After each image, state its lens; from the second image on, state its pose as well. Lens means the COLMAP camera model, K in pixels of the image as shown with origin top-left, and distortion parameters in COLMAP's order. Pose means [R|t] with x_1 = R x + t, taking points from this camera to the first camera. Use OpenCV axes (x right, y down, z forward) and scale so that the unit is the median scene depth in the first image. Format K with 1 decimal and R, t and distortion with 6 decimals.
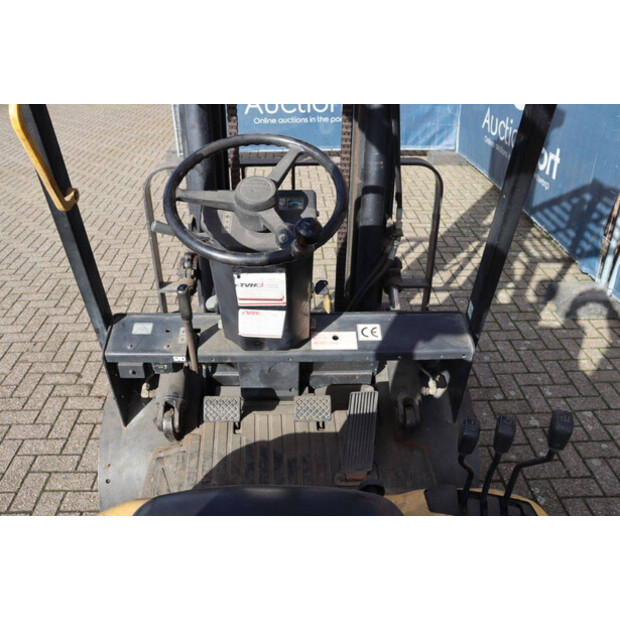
lens RADIAL K [[556.9, 0, 281.4], [0, 556.9, 309.5], [0, 0, 1]] dist [-0.141135, 0.004247]
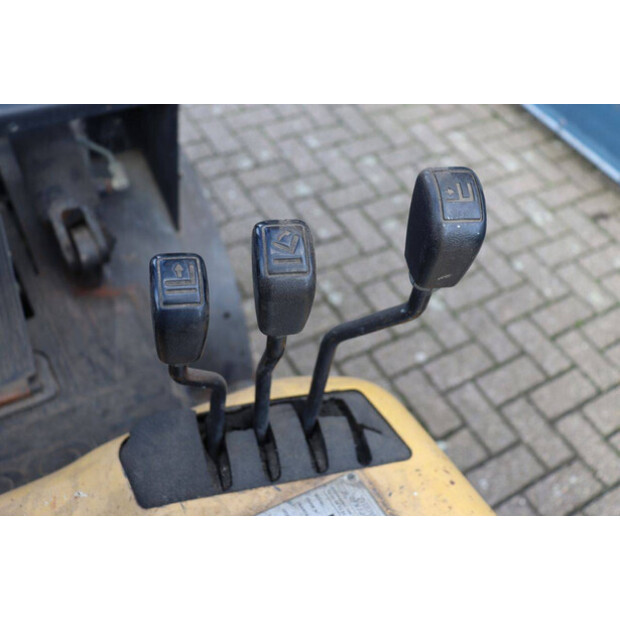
lens RADIAL K [[652.4, 0, 310.0], [0, 652.4, 317.9], [0, 0, 1]] dist [-0.014068, 0.014444]
pose [[0.866622, -0.314483, 0.387385, 0.162678], [0.157997, 0.909381, 0.384789, 0.061168], [-0.473291, -0.272261, 0.837777, 0.396468]]
